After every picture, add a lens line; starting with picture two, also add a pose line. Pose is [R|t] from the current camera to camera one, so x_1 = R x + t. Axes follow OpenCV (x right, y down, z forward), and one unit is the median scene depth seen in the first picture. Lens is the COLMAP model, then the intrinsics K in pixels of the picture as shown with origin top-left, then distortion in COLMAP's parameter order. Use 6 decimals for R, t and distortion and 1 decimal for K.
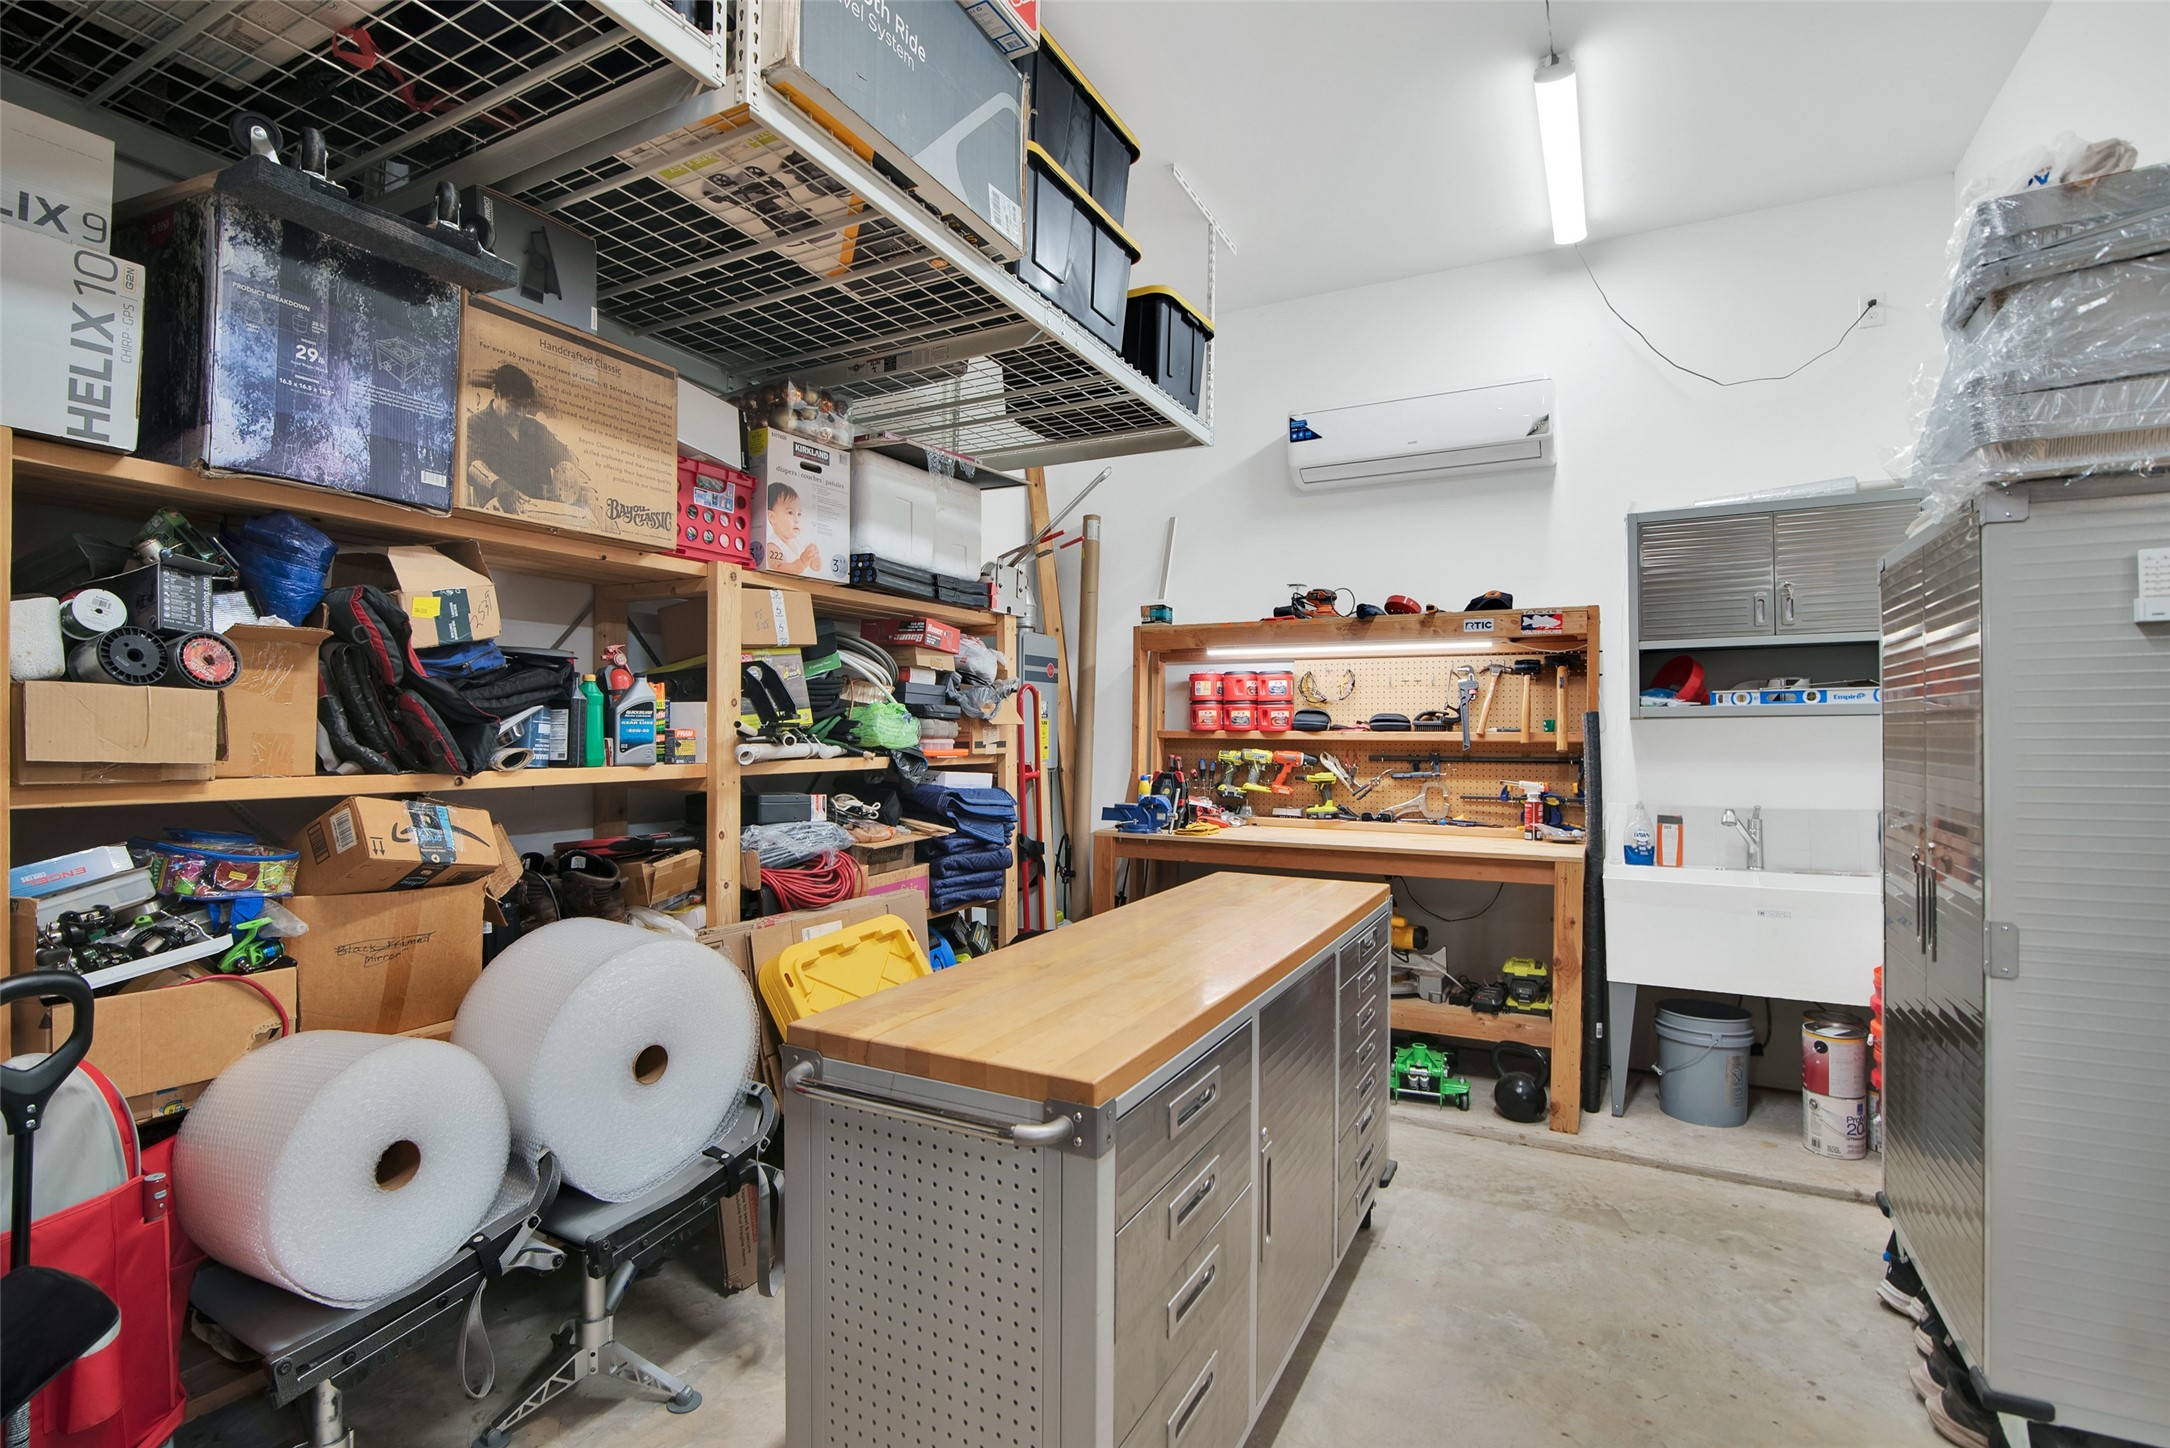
lens RADIAL K [[1036.7, 0, 1068.5], [0, 1036.7, 739.8], [0, 0, 1]] dist [-0.017553, 0.000557]
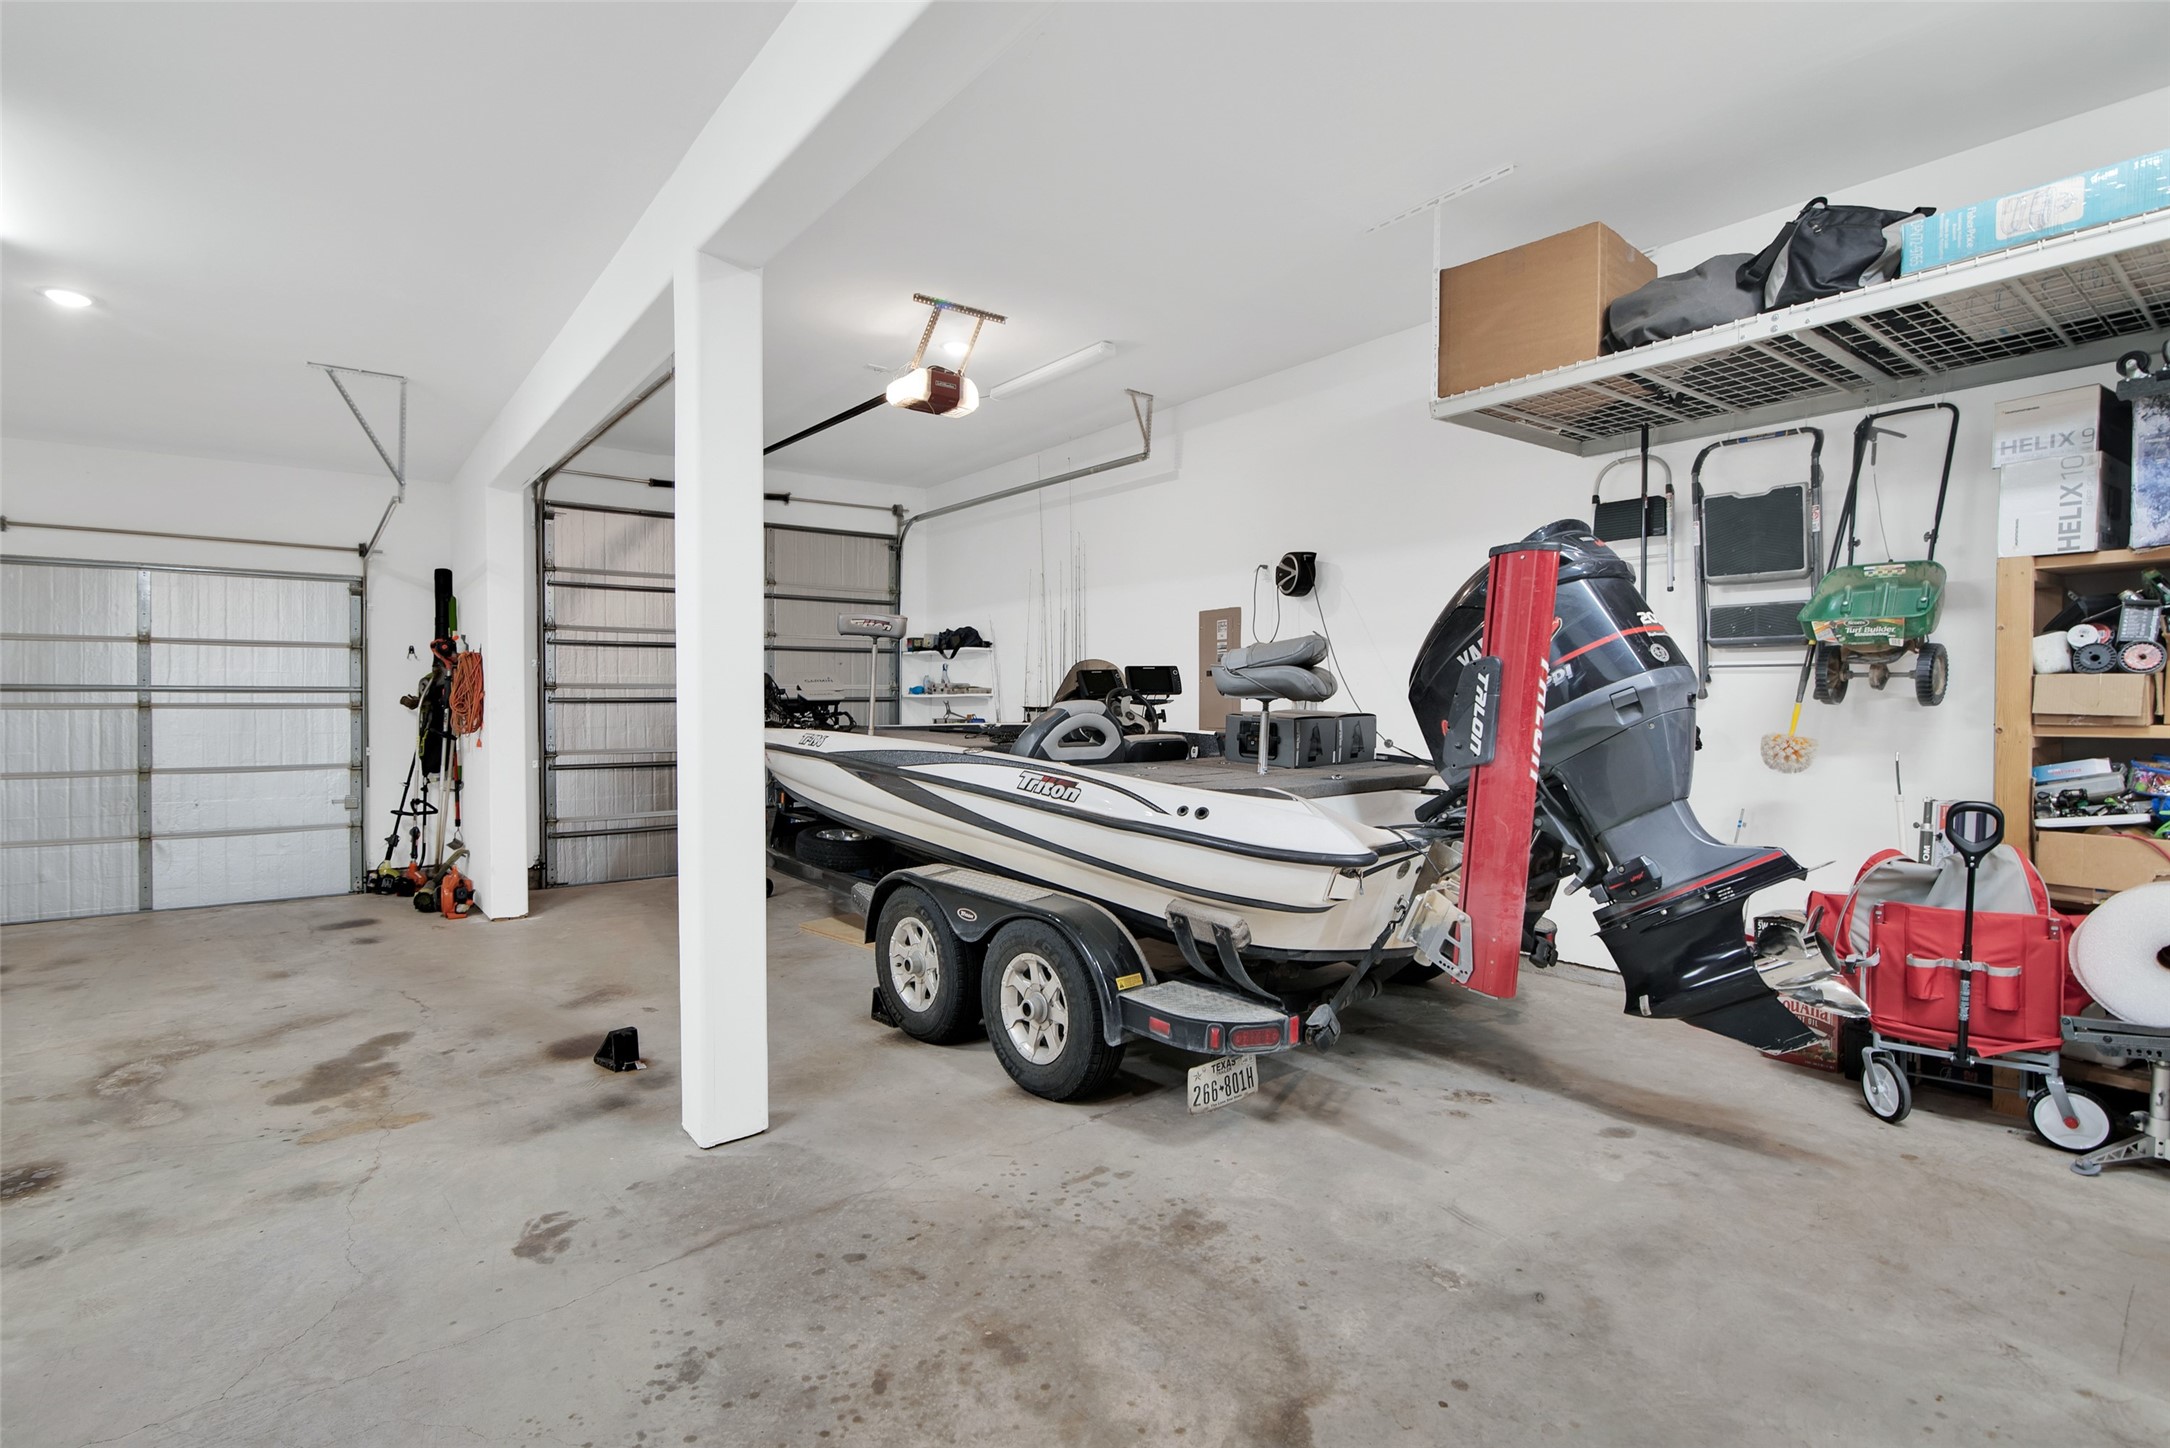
lens RADIAL K [[1036.7, 0, 1080.2], [0, 1036.7, 724.0], [0, 0, 1]] dist [-0.017553, 0.000557]
pose [[-0.404748, 0.011149, -0.914360, 0.795694], [-0.002364, 0.999910, 0.013239, 0.009690], [0.914425, 0.007520, -0.404686, 0.021996]]
